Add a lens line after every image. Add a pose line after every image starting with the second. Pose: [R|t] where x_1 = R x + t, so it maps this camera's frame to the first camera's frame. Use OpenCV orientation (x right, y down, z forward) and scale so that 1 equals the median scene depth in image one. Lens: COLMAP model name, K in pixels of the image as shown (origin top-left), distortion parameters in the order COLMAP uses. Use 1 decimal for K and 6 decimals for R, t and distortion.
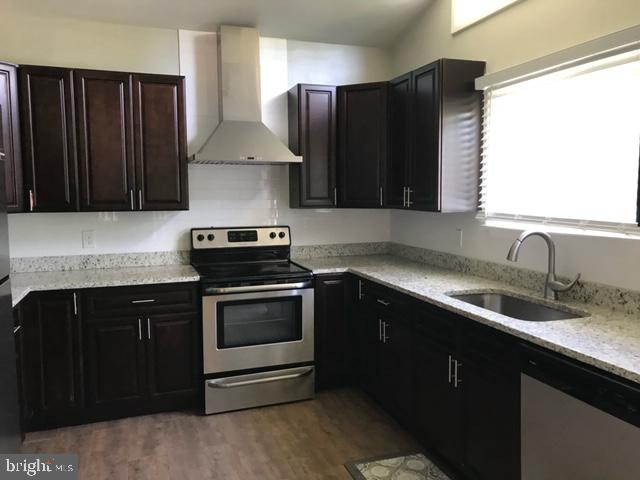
lens RADIAL K [[524.8, 0, 310.7], [0, 524.8, 239.8], [0, 0, 1]] dist [0.110501, -0.161474]
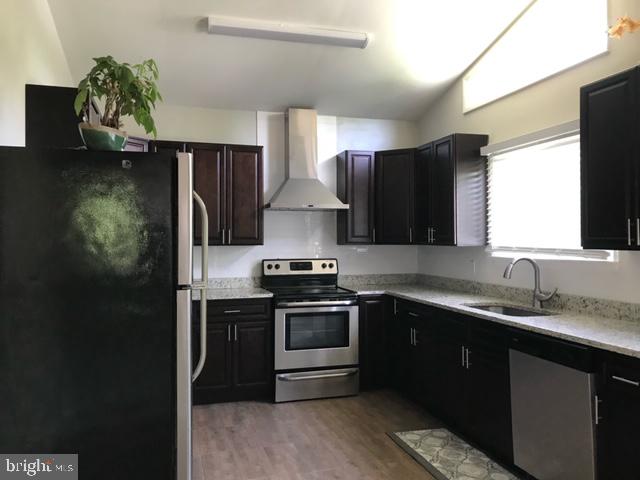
lens RADIAL K [[524.8, 0, 310.7], [0, 524.8, 239.8], [0, 0, 1]] dist [0.110501, -0.161474]
pose [[0.998763, 0.003380, -0.049609, -0.049625], [-0.007915, 0.995774, -0.091492, 0.052703], [0.049090, 0.091771, 0.994569, -0.313334]]
